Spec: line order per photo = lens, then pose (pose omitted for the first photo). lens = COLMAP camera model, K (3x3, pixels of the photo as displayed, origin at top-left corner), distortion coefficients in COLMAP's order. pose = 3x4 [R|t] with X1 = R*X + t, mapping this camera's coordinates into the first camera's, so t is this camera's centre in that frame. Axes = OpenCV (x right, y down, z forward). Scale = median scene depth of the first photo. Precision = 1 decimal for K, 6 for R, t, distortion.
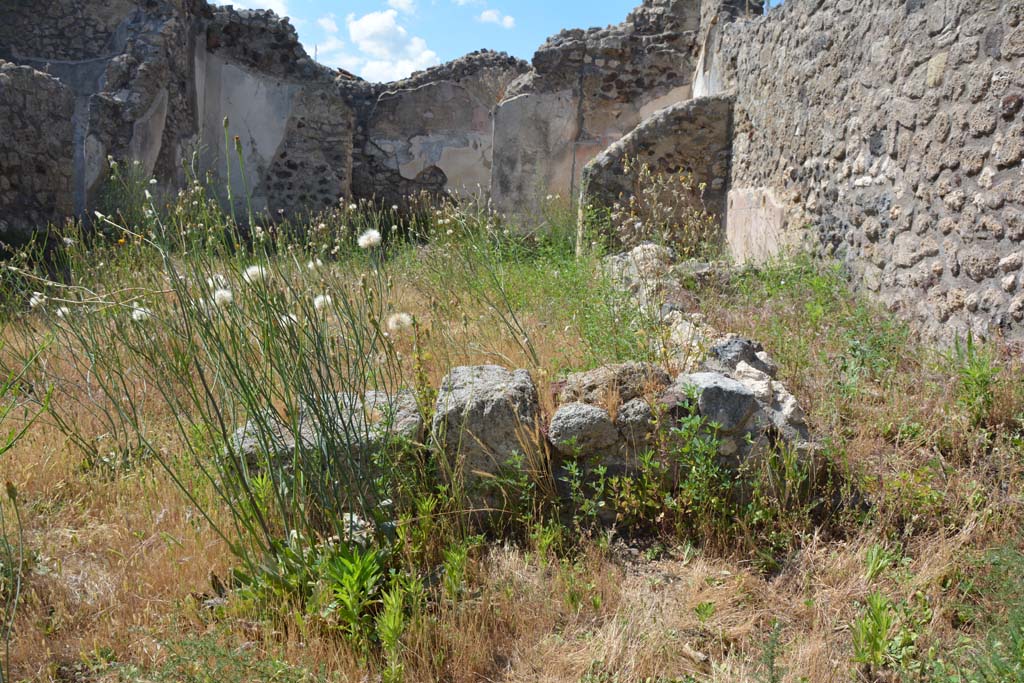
lens RADIAL K [[787.6, 0, 508.4], [0, 787.6, 346.1], [0, 0, 1]] dist [-0.153635, 0.100006]
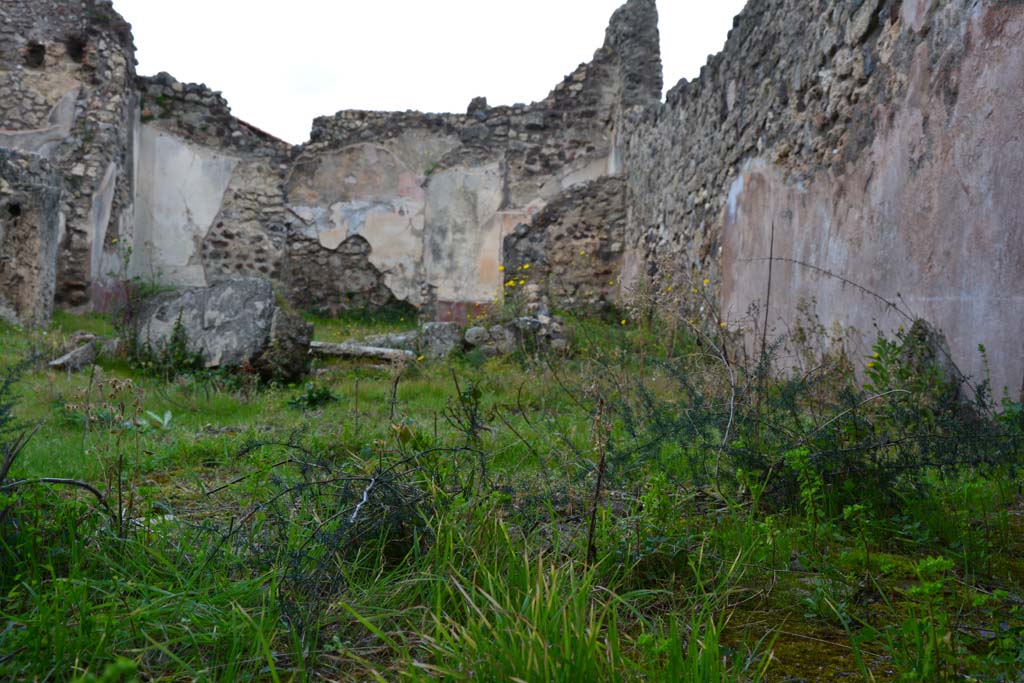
lens RADIAL K [[1223.7, 0, 517.5], [0, 1223.7, 335.6], [0, 0, 1]] dist [0.091731, 0.000000]
pose [[0.997433, -0.017769, 0.069363, -0.012422], [0.027217, 0.990094, -0.137746, 0.136146], [-0.066228, 0.139280, 0.988036, -0.631760]]
